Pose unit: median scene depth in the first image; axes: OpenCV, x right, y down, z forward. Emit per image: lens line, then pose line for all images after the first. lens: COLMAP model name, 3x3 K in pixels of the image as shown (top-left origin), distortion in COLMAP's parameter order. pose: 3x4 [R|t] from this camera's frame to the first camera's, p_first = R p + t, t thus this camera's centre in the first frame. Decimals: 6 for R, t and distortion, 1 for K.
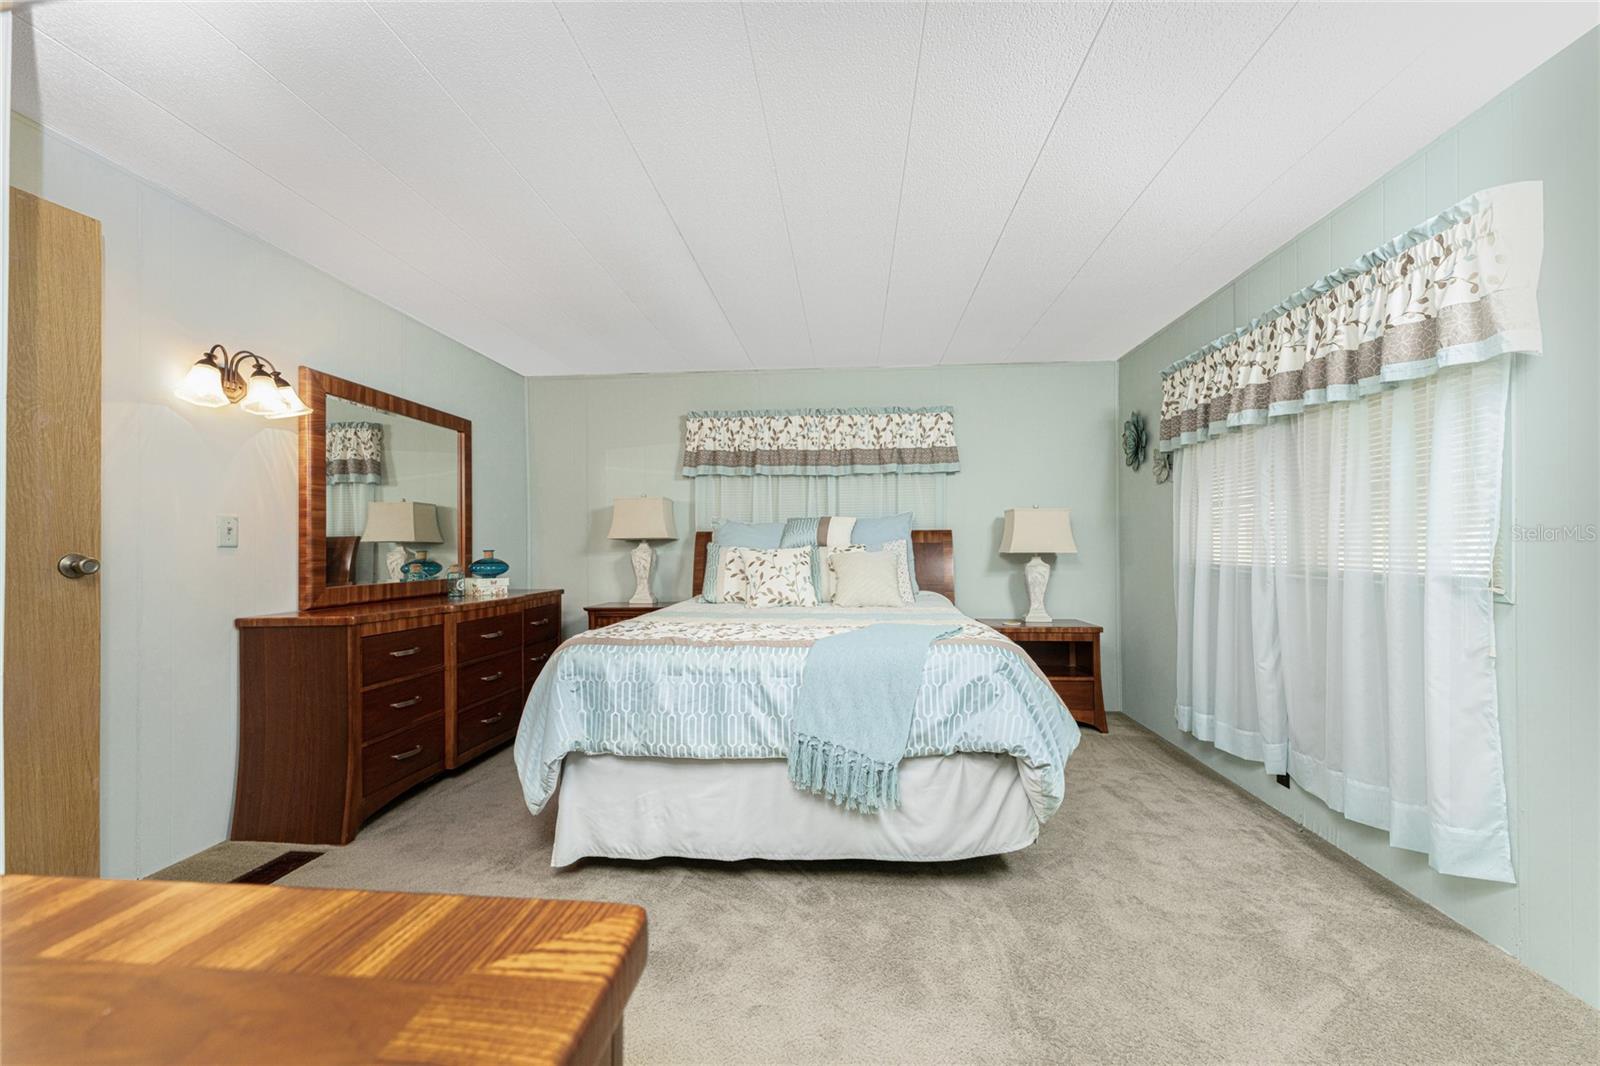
lens RADIAL K [[644.7, 0, 806.4], [0, 644.7, 545.3], [0, 0, 1]] dist [-0.000871, 0.000255]
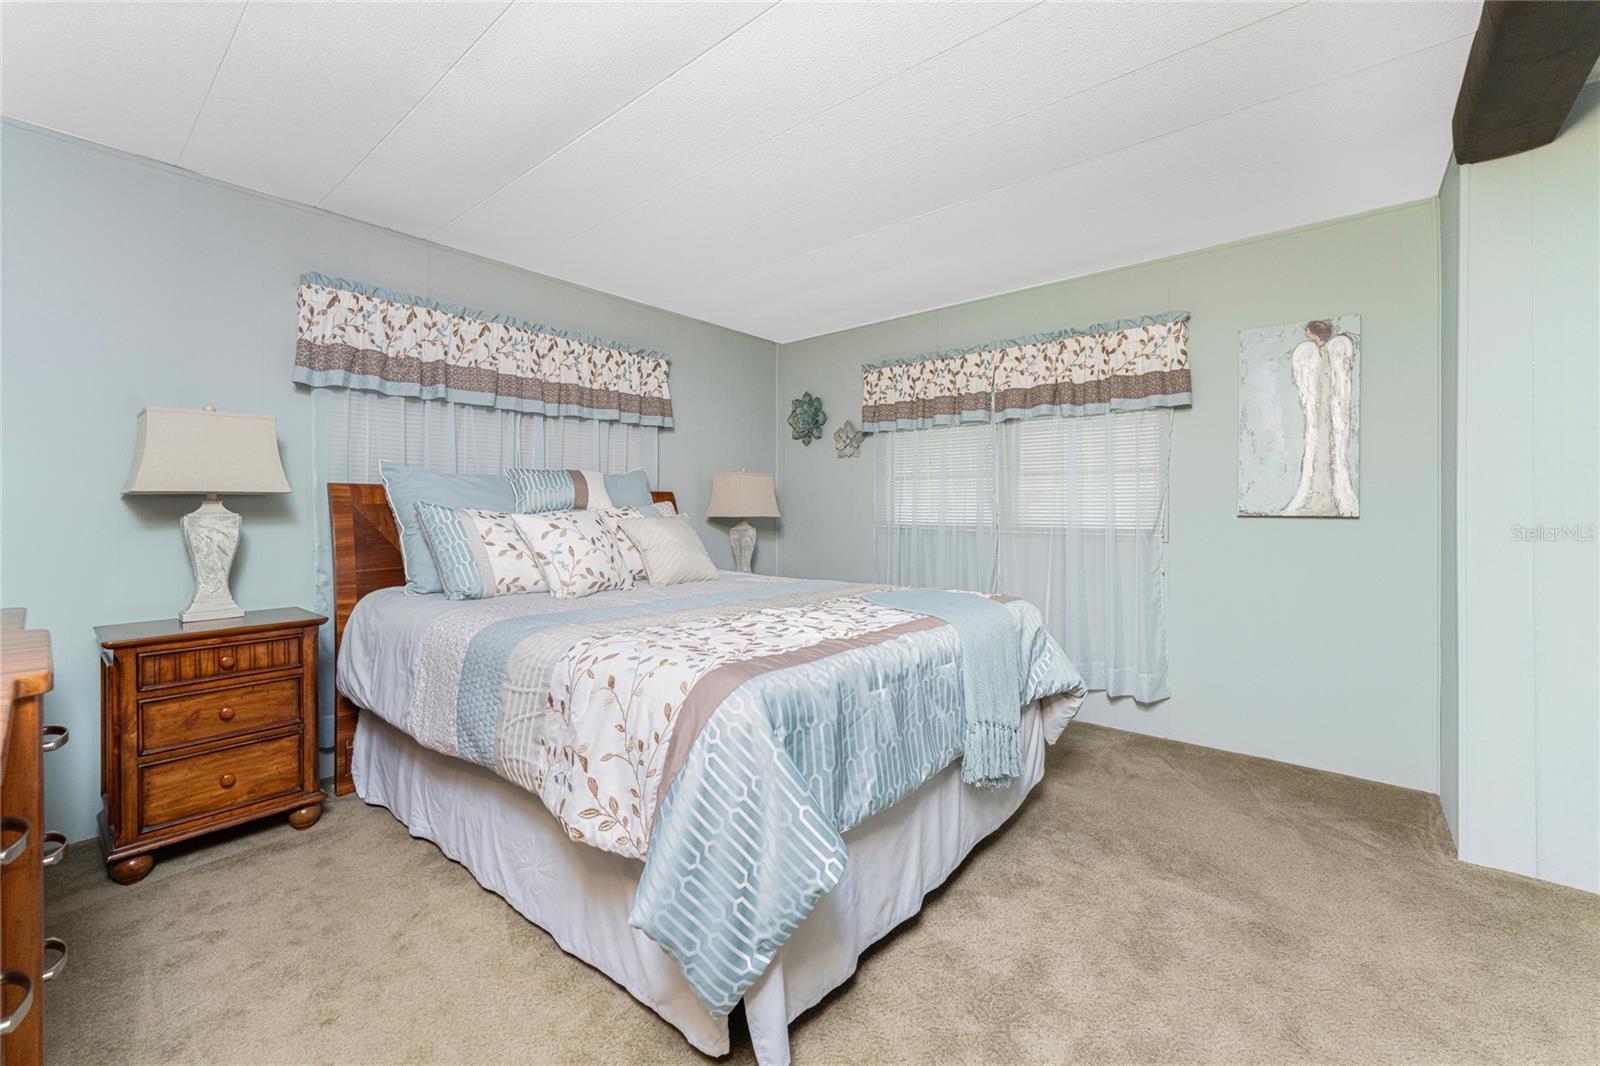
lens RADIAL K [[644.7, 0, 804.8], [0, 644.7, 516.4], [0, 0, 1]] dist [-0.000871, 0.000255]
pose [[0.568293, -0.005177, 0.822810, -0.441314], [0.000580, 0.999982, 0.005891, 0.005484], [-0.822826, -0.002870, 0.568286, 0.356611]]
